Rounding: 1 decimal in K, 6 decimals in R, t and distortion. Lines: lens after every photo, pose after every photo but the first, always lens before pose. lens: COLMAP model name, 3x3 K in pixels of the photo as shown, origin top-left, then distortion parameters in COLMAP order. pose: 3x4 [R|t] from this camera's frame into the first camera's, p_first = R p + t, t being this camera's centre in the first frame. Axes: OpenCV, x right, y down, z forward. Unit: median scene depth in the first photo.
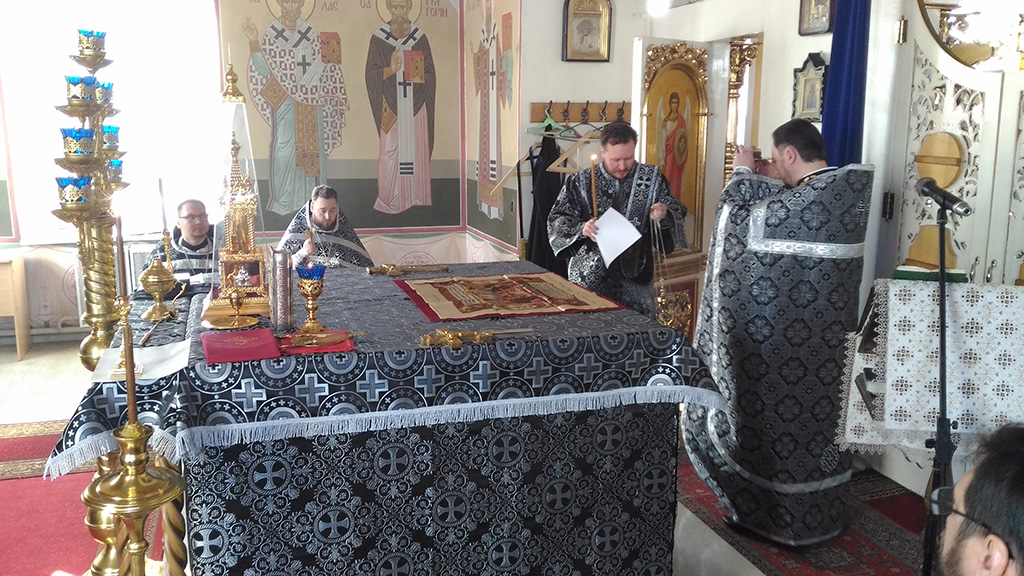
lens RADIAL K [[845.3, 0, 506.6], [0, 845.3, 287.6], [0, 0, 1]] dist [0.141976, -0.278854]
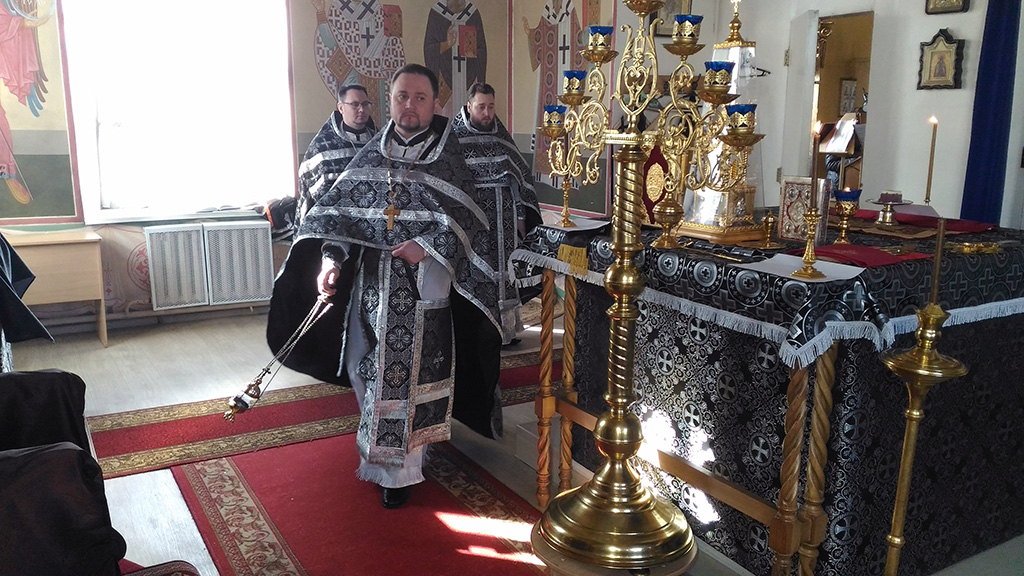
lens RADIAL K [[845.3, 0, 506.6], [0, 845.3, 287.6], [0, 0, 1]] dist [0.141976, -0.278854]
pose [[0.976112, -0.041615, 0.213244, -0.308529], [0.039954, 0.999128, 0.012098, 0.024320], [-0.213561, -0.003289, 0.976924, -0.003274]]
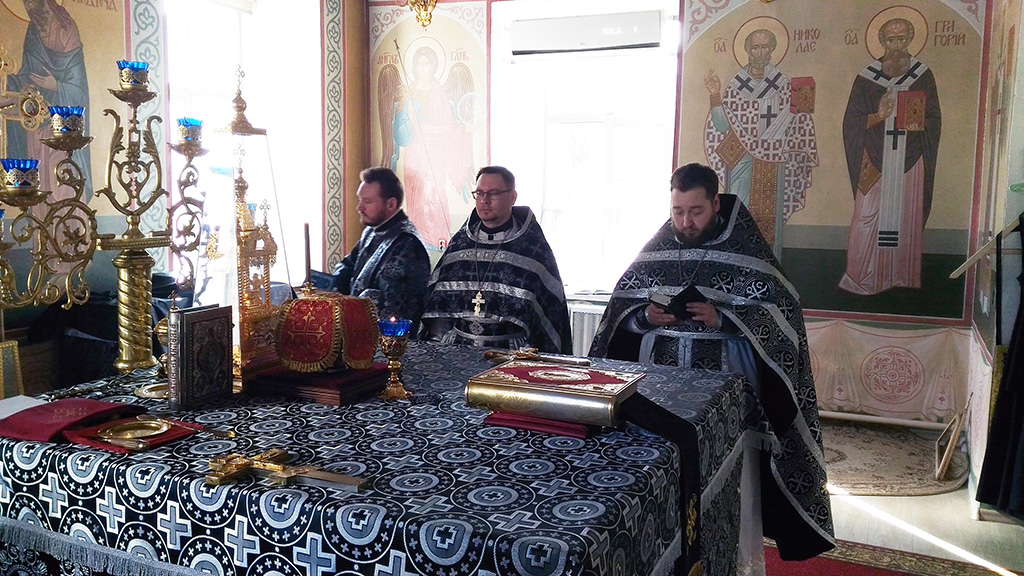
lens RADIAL K [[846.6, 0, 508.0], [0, 846.6, 289.1], [0, 0, 1]] dist [0.091360, -0.187568]
pose [[0.737957, 0.081342, -0.669927, 0.165984], [-0.134893, 0.990455, -0.028330, -0.027380], [0.661229, 0.111275, 0.741886, 0.206155]]
